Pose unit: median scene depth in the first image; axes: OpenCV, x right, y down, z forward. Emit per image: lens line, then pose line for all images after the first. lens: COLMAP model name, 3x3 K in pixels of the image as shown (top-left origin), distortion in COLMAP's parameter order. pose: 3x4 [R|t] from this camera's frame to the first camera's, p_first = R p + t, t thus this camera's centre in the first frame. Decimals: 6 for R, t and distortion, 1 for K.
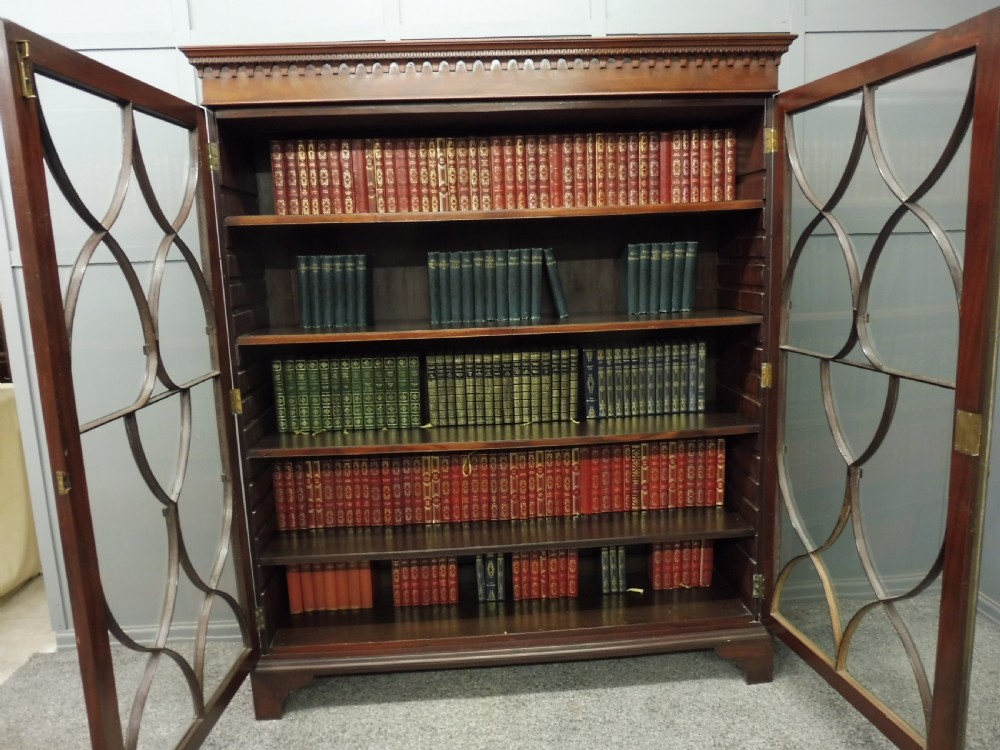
lens RADIAL K [[727.4, 0, 503.3], [0, 727.4, 380.6], [0, 0, 1]] dist [-0.041410, 0.002992]
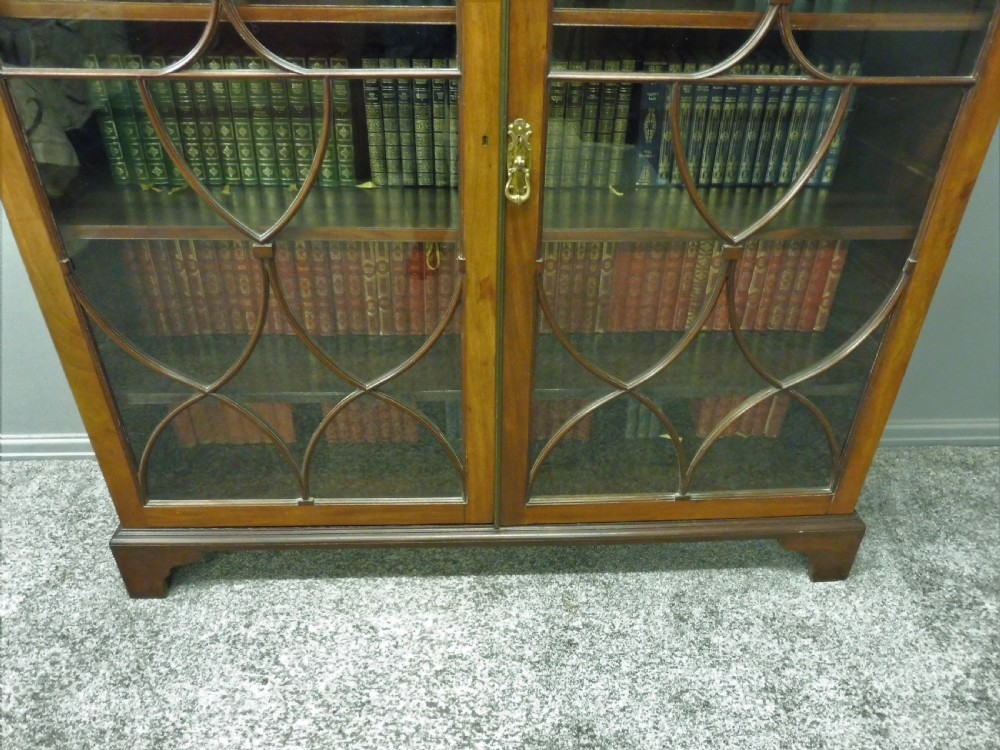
lens RADIAL K [[727.4, 0, 503.0], [0, 727.4, 381.7], [0, 0, 1]] dist [-0.041410, 0.002992]
pose [[0.998413, 0.055146, 0.011416, 0.009145], [-0.055220, 0.918900, 0.390606, -0.027450], [0.011050, -0.390616, 0.920487, 0.401267]]
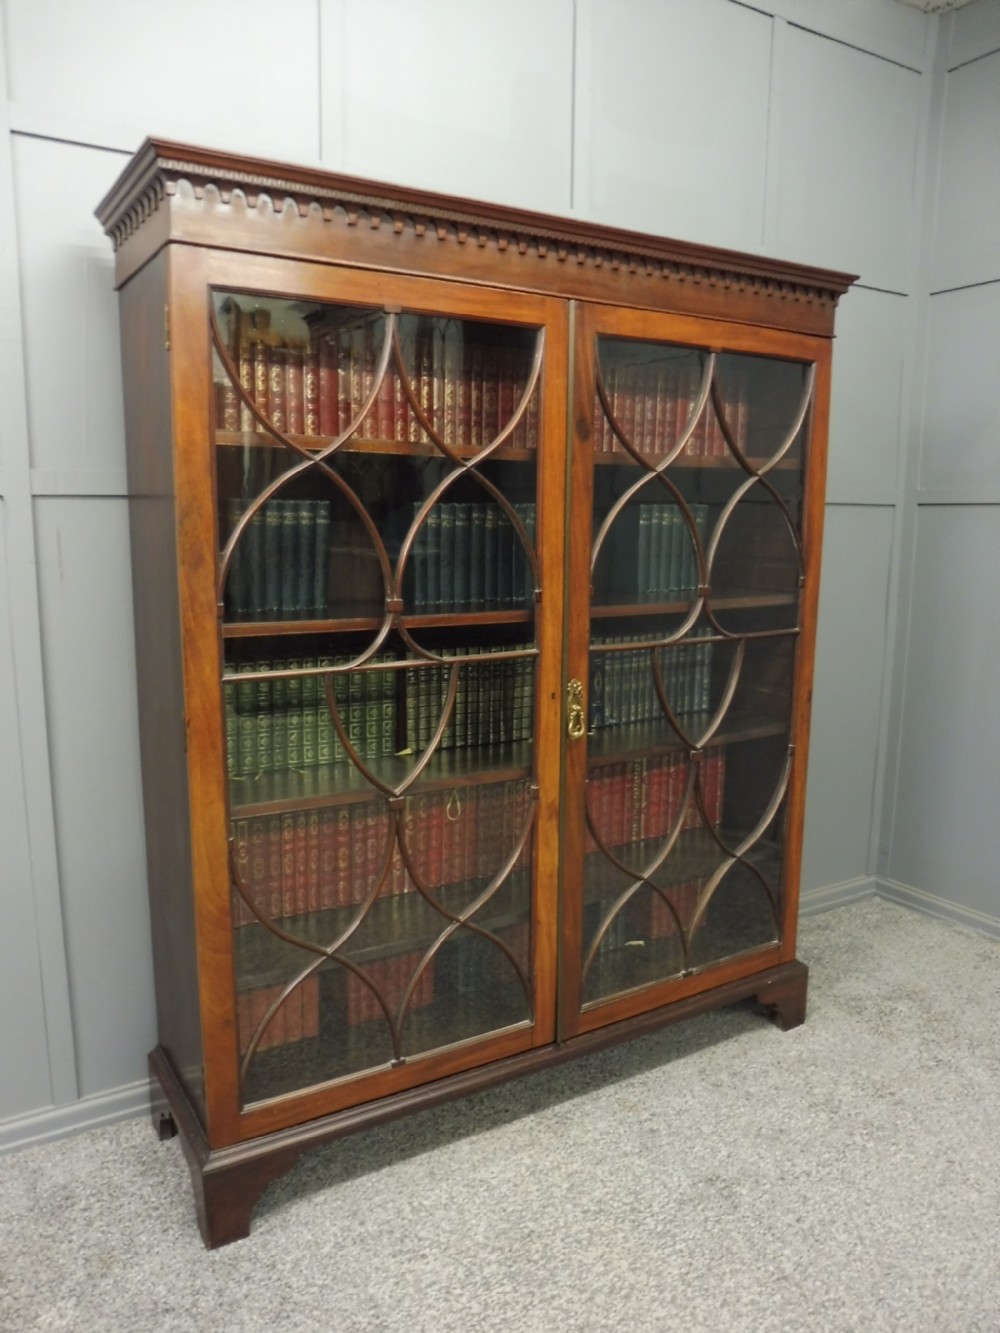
lens RADIAL K [[969.7, 0, 491.4], [0, 969.7, 671.2], [0, 0, 1]] dist [-0.041410, 0.002992]
pose [[0.886745, -0.034187, 0.460992, -0.461937], [0.041214, 0.999137, -0.005182, -0.007088], [-0.460417, 0.023594, 0.887389, 0.144884]]
